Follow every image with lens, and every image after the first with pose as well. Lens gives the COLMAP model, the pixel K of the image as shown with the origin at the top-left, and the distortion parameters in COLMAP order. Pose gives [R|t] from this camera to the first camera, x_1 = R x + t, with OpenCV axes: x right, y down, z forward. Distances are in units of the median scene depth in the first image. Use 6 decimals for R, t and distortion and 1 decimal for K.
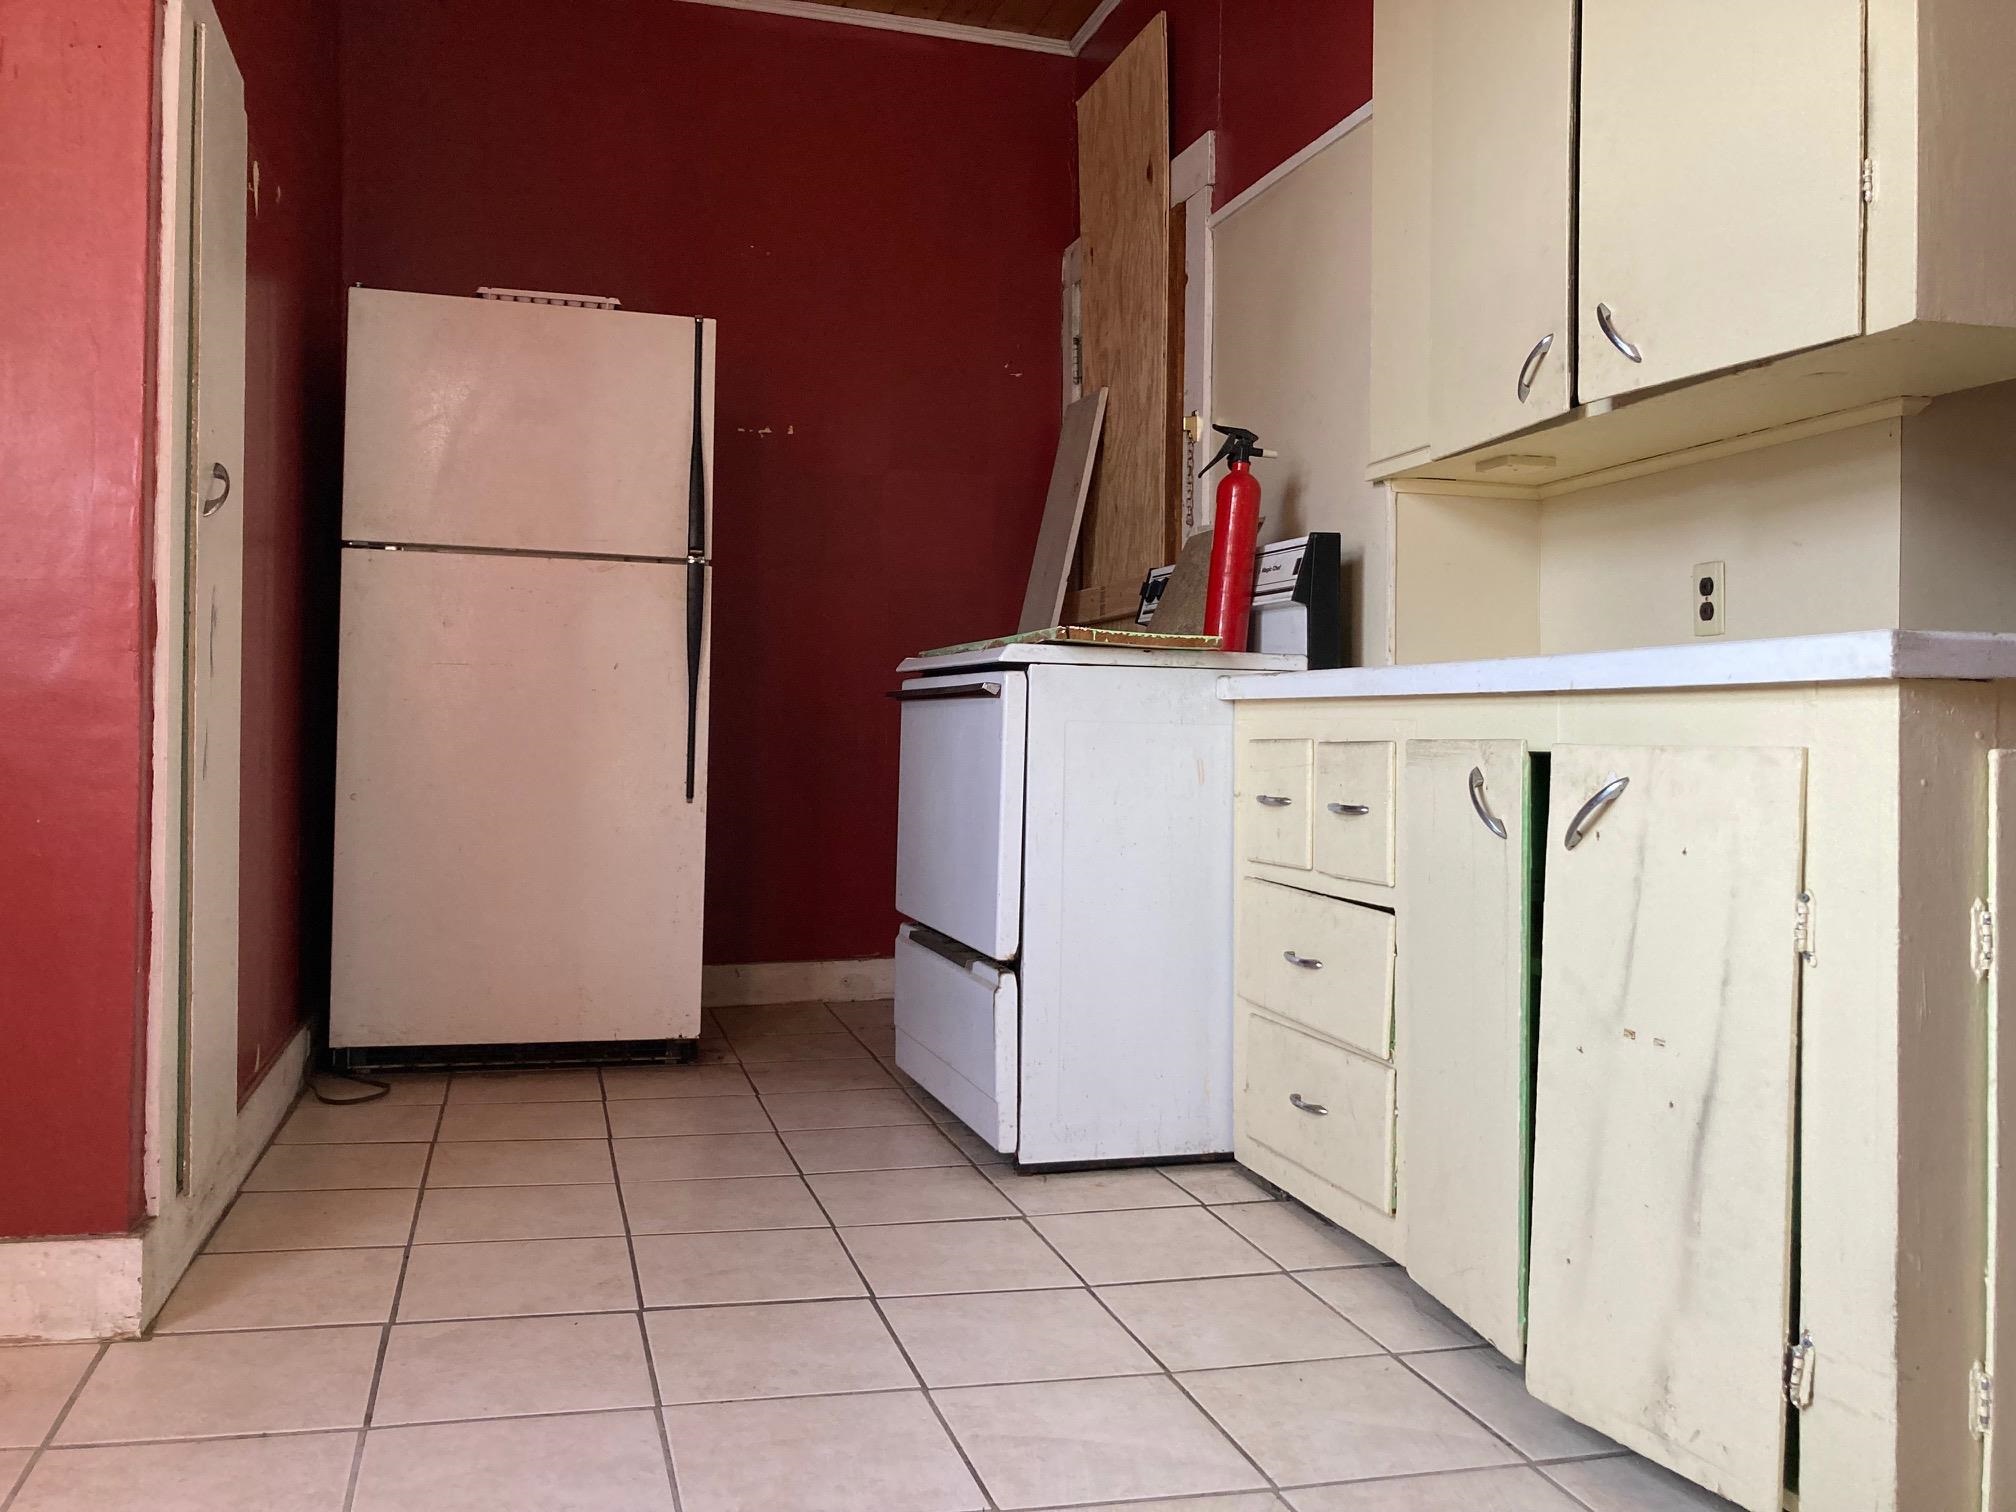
lens RADIAL K [[1651.5, 0, 1010.4], [0, 1651.5, 745.6], [0, 0, 1]] dist [0.033377, -0.014697]
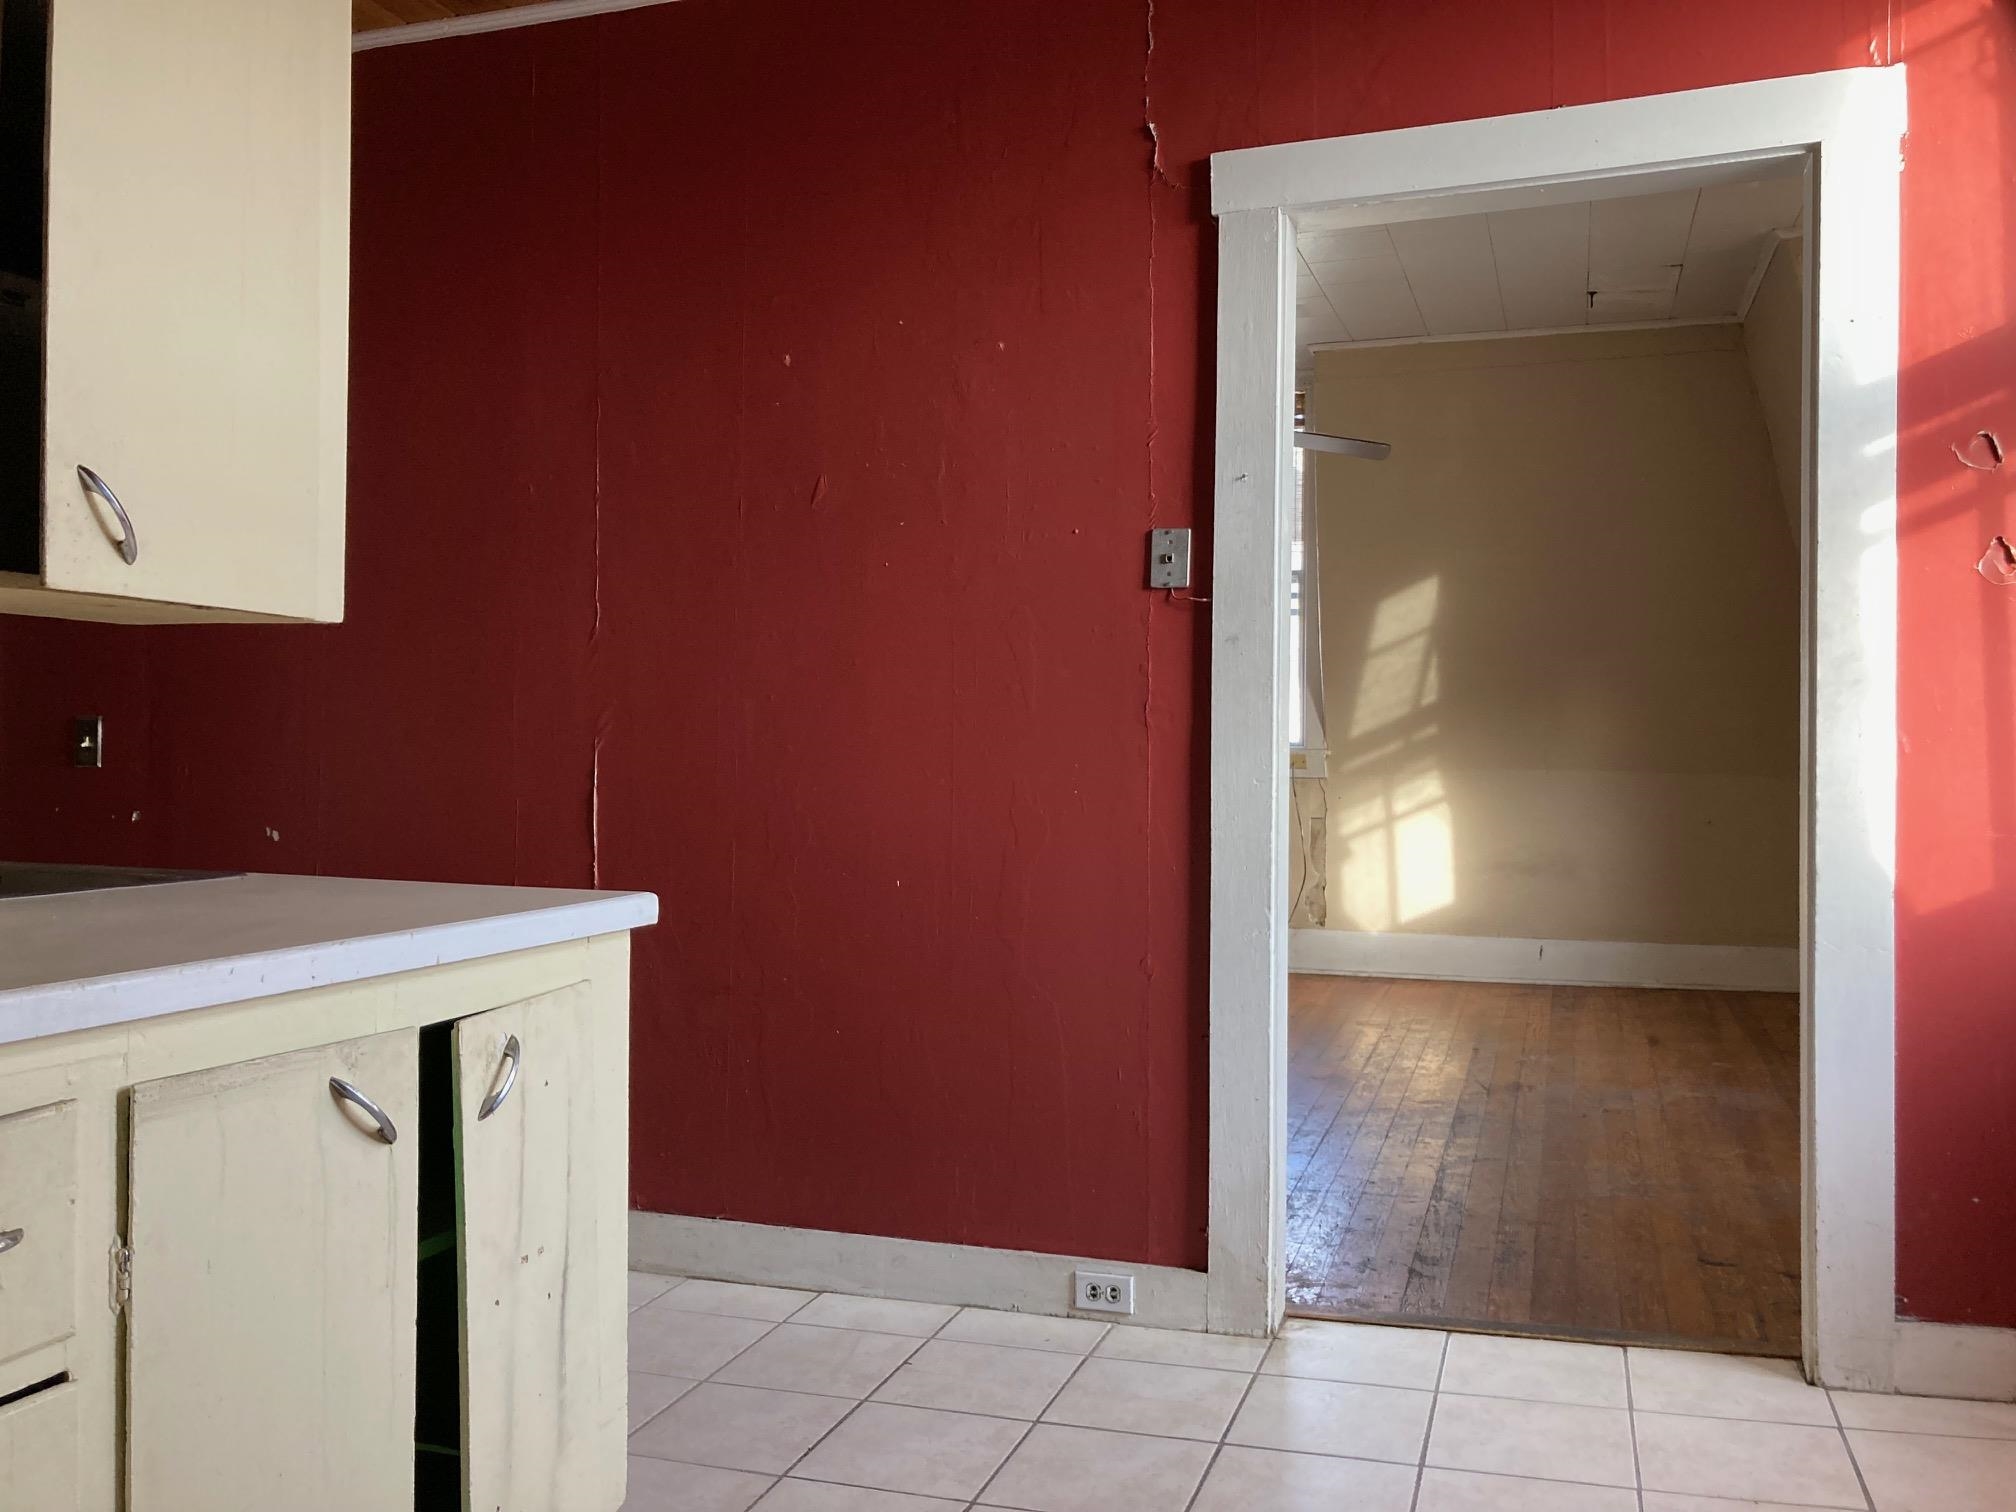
lens RADIAL K [[1651.5, 0, 980.5], [0, 1651.5, 725.1], [0, 0, 1]] dist [0.033377, -0.014697]
pose [[-0.814569, -0.012495, 0.579932, -0.538104], [-0.017182, 0.999849, -0.002592, -0.195400], [-0.579812, -0.012076, -0.814661, 1.759209]]
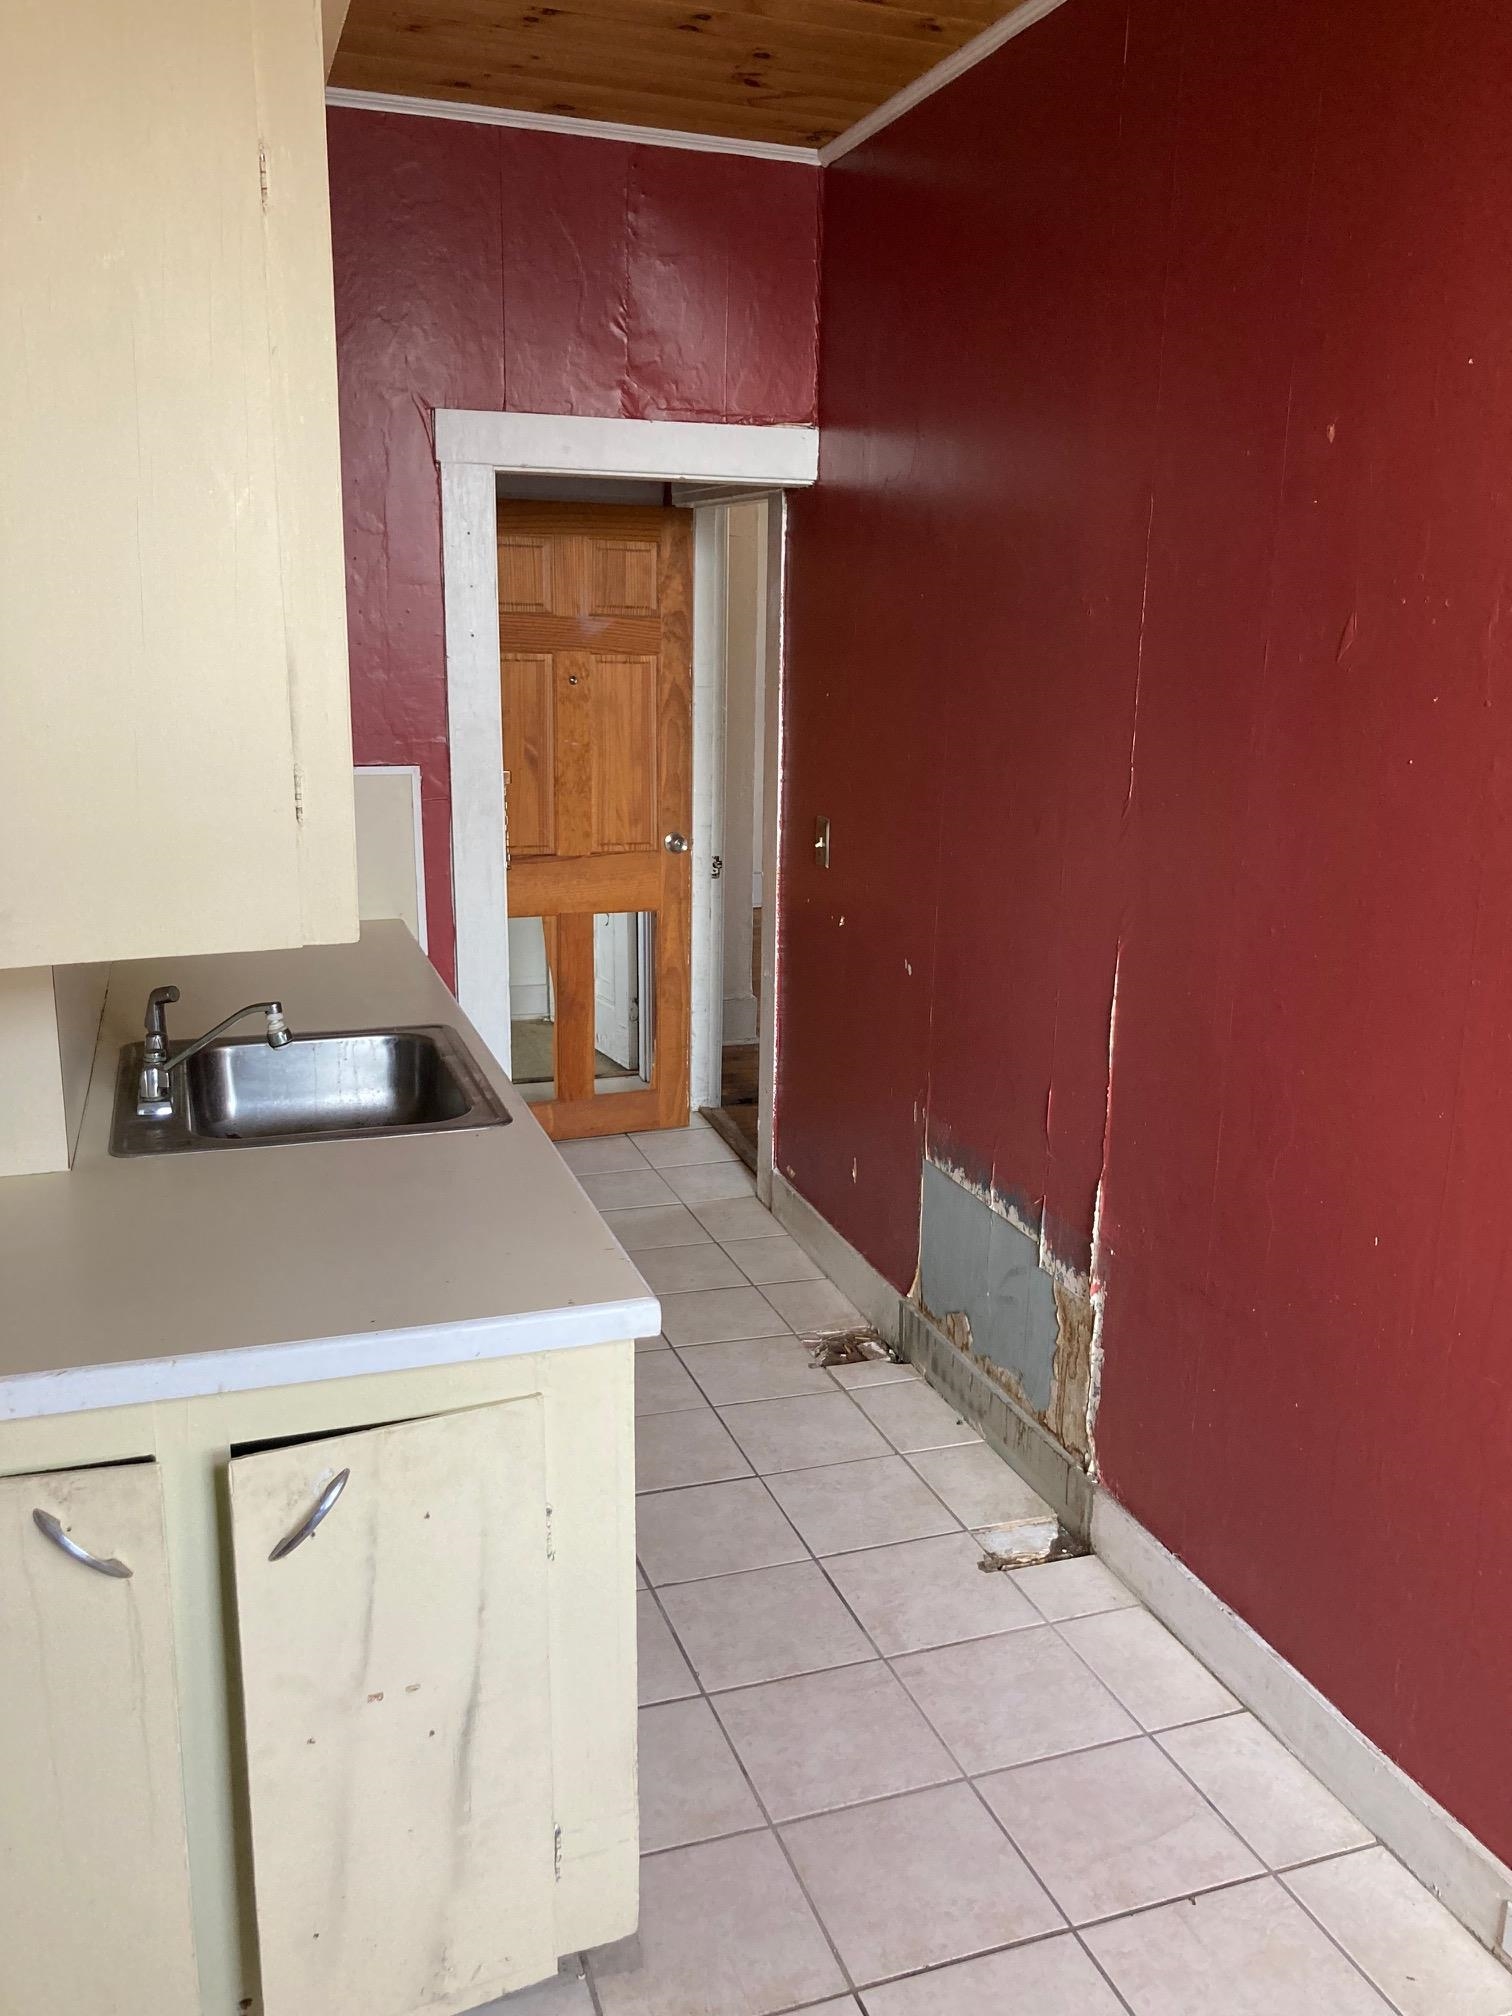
lens RADIAL K [[1651.5, 0, 756.4], [0, 1651.5, 1005.9], [0, 0, 1]] dist [0.033377, -0.014697]
pose [[-0.070675, -0.236725, 0.969003, -0.542198], [-0.017315, 0.971577, 0.236091, -0.492263], [-0.997349, -0.000093, -0.072766, 0.844424]]
